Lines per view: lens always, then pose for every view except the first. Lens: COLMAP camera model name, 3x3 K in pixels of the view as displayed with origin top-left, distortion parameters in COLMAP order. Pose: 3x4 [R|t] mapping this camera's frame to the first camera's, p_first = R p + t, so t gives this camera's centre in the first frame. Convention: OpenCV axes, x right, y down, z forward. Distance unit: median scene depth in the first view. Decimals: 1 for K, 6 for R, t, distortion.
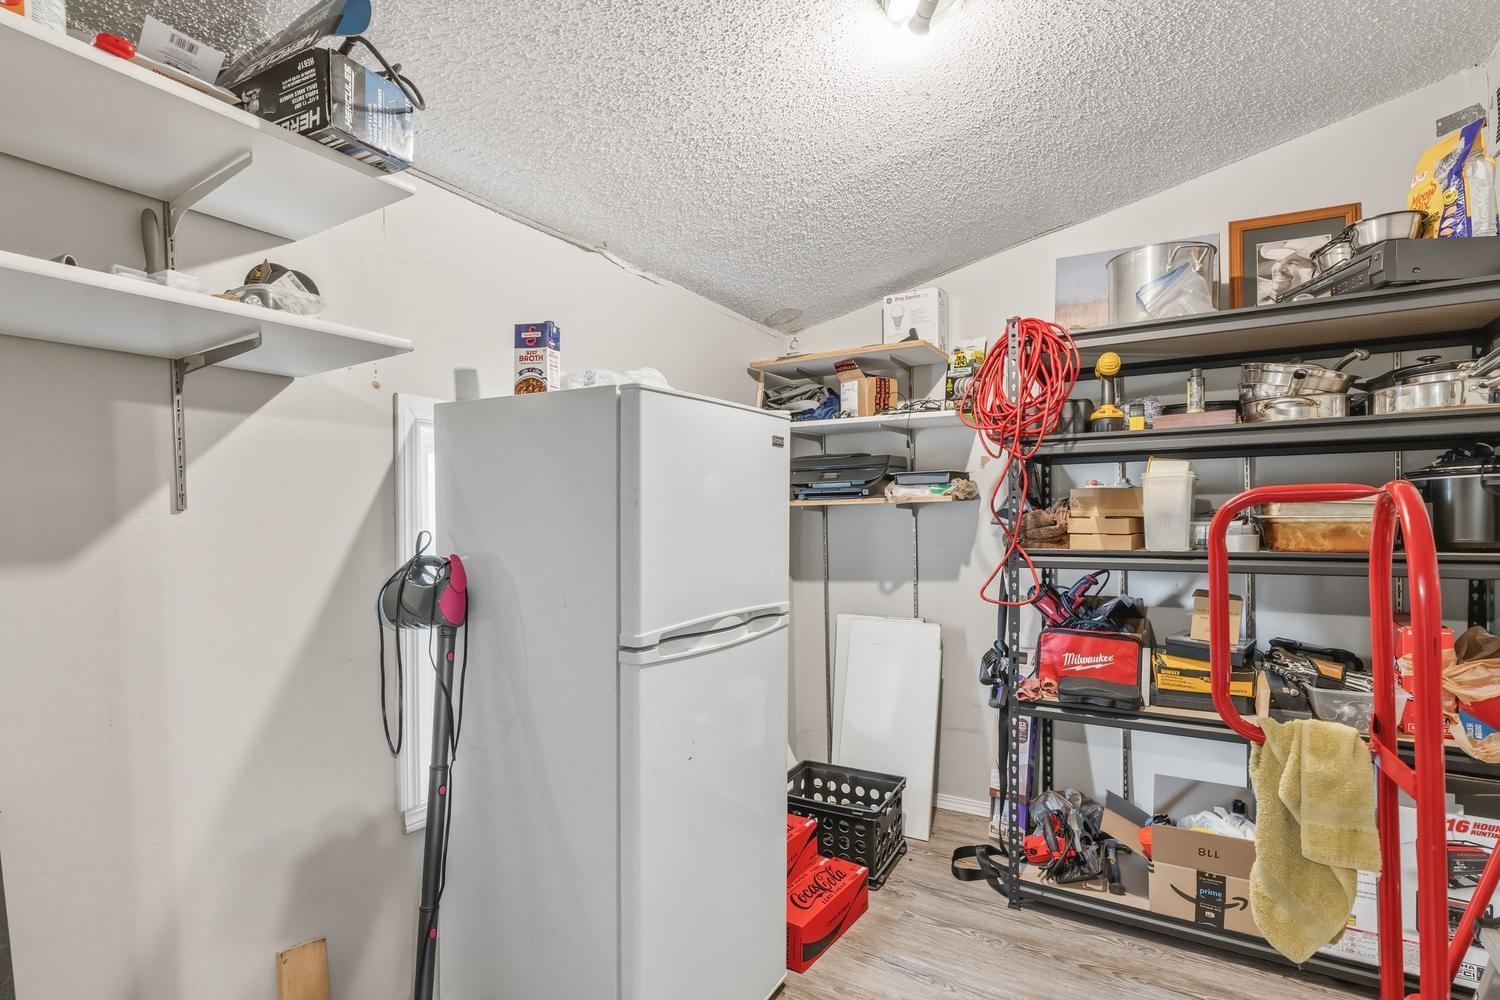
lens RADIAL K [[728.3, 0, 751.1], [0, 728.3, 508.0], [0, 0, 1]] dist [0.001010, 0.000337]
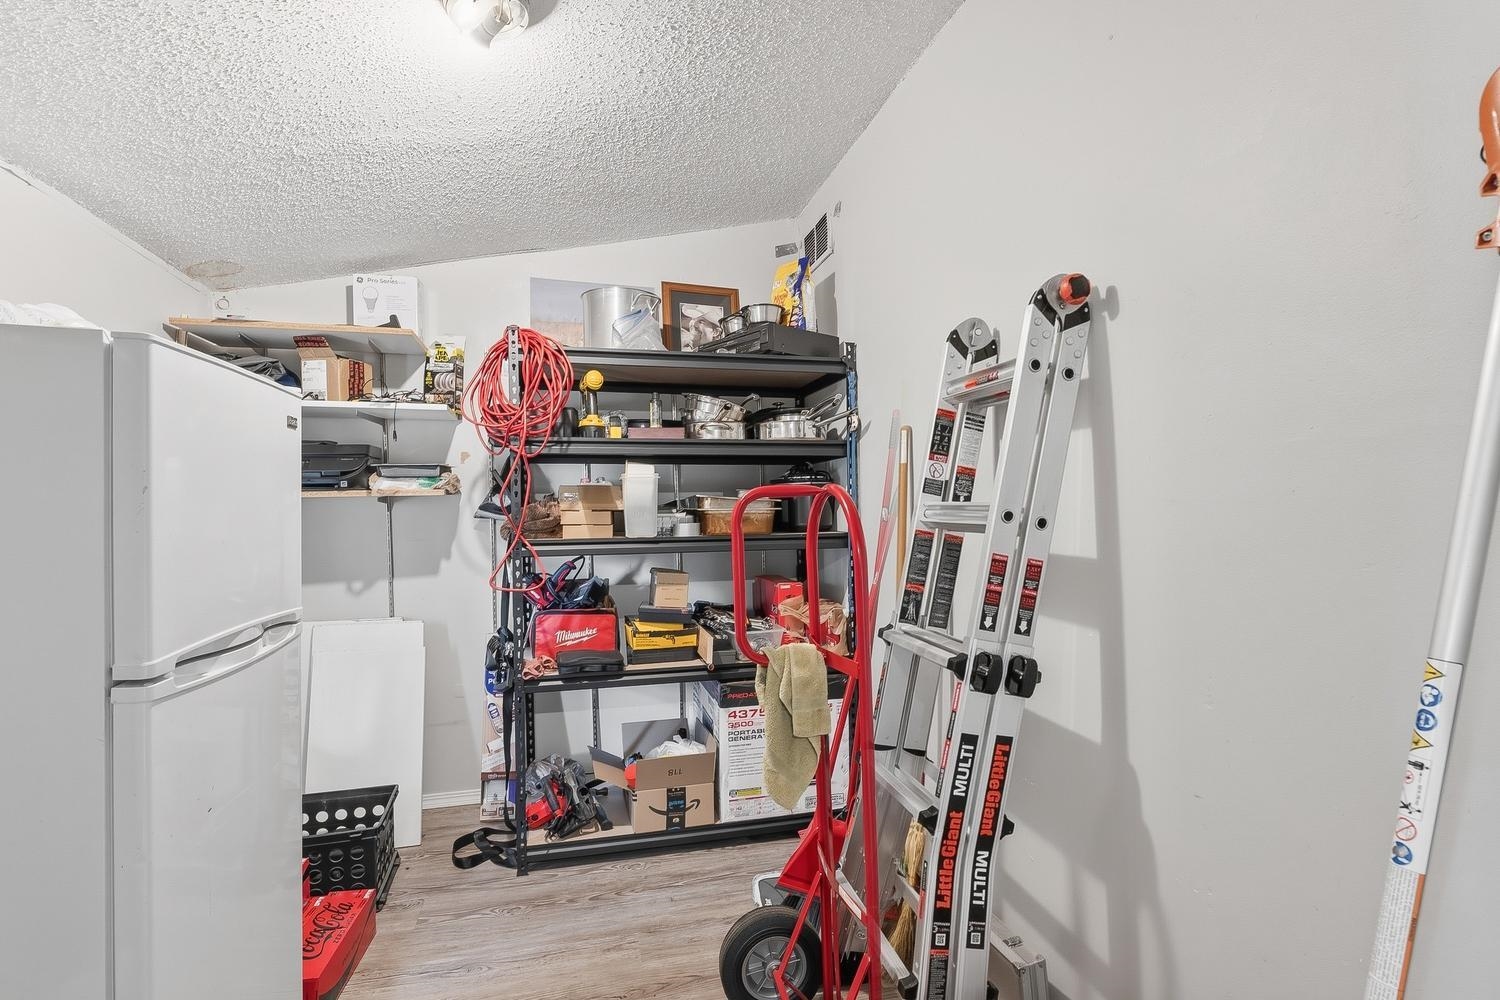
lens RADIAL K [[709.0, 0, 749.1], [0, 709.0, 485.9], [0, 0, 1]] dist [0.001517, 0.000281]
pose [[0.707679, 0.023142, 0.706155, -0.138564], [-0.004290, 0.999586, -0.028460, 0.004739], [-0.706521, 0.017111, 0.707485, 0.014449]]
